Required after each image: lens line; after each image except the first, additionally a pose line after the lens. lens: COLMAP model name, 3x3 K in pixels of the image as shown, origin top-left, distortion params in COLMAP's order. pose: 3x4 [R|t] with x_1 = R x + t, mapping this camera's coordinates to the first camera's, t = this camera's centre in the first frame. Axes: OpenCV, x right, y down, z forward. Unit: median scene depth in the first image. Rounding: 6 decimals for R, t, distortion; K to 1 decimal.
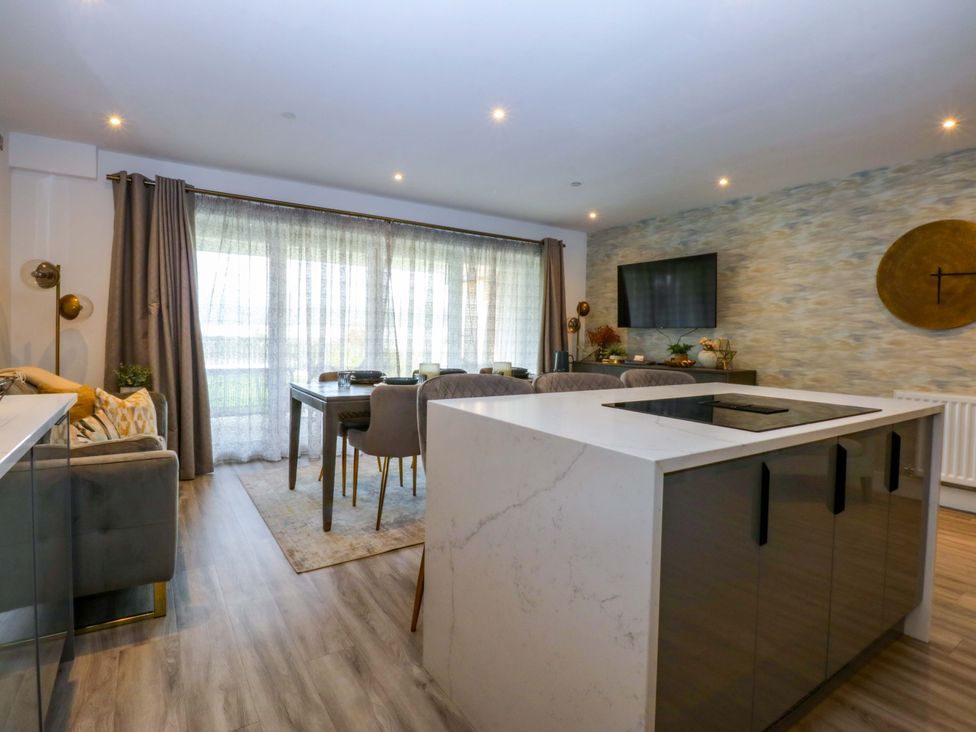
lens RADIAL K [[499.3, 0, 492.2], [0, 499.3, 364.2], [0, 0, 1]] dist [-0.017908, -0.003105]
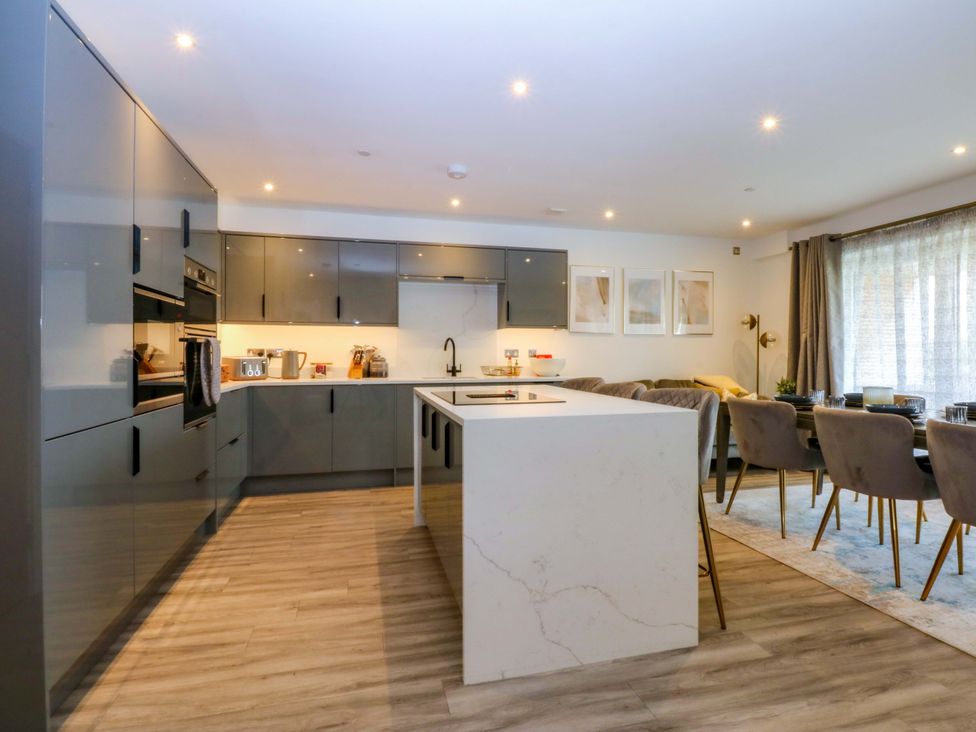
lens RADIAL K [[518.5, 0, 484.5], [0, 518.5, 352.0], [0, 0, 1]] dist [0.009947, -0.016175]
pose [[-0.337449, -0.022776, -0.941068, 0.812927], [-0.054365, 0.998510, -0.004672, -0.021265], [0.939773, 0.049585, -0.338184, 0.599719]]
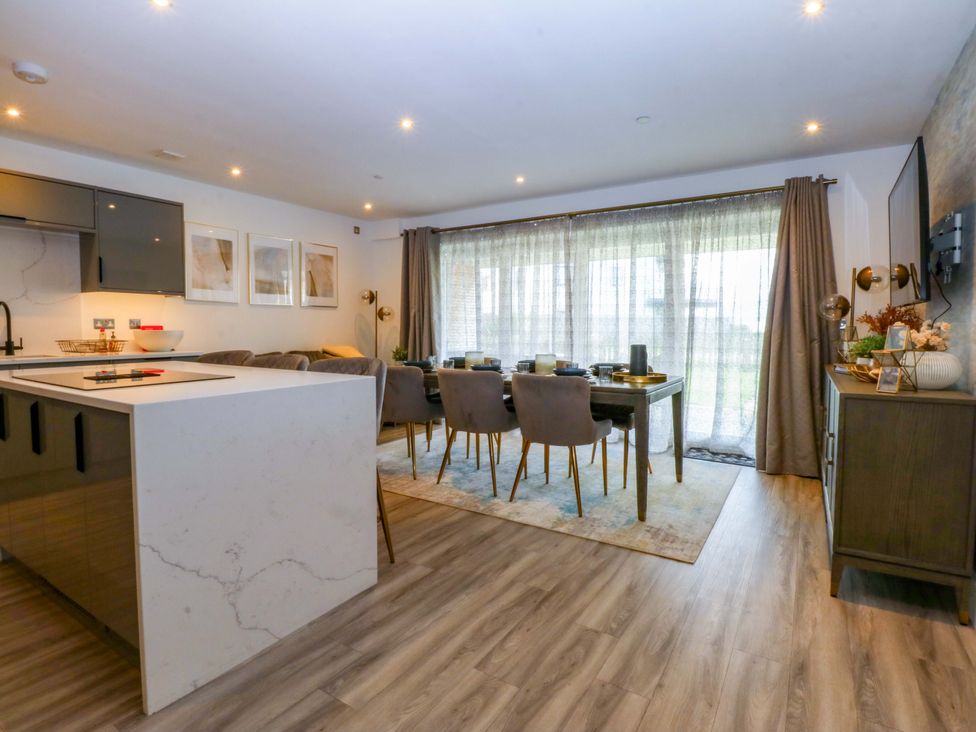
lens RADIAL K [[518.5, 0, 498.5], [0, 518.5, 353.0], [0, 0, 1]] dist [0.009947, -0.016175]
pose [[0.409411, 0.028782, -0.911896, 0.830492], [-0.043642, 0.998976, 0.011937, -0.015887], [0.911306, 0.034910, 0.410248, 0.517516]]
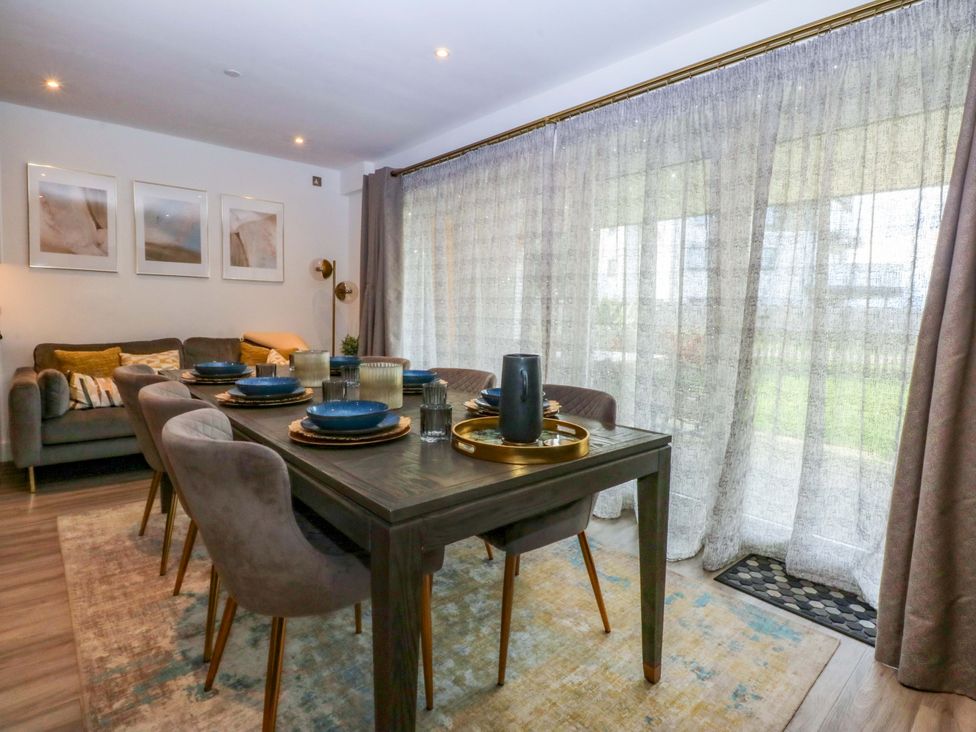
lens RADIAL K [[518.5, 0, 493.7], [0, 518.5, 353.2], [0, 0, 1]] dist [0.009947, -0.016175]
pose [[0.136393, 0.063920, -0.988590, 0.479260], [-0.074265, 0.995768, 0.054138, -0.049218], [0.987867, 0.066033, 0.140563, 1.014183]]
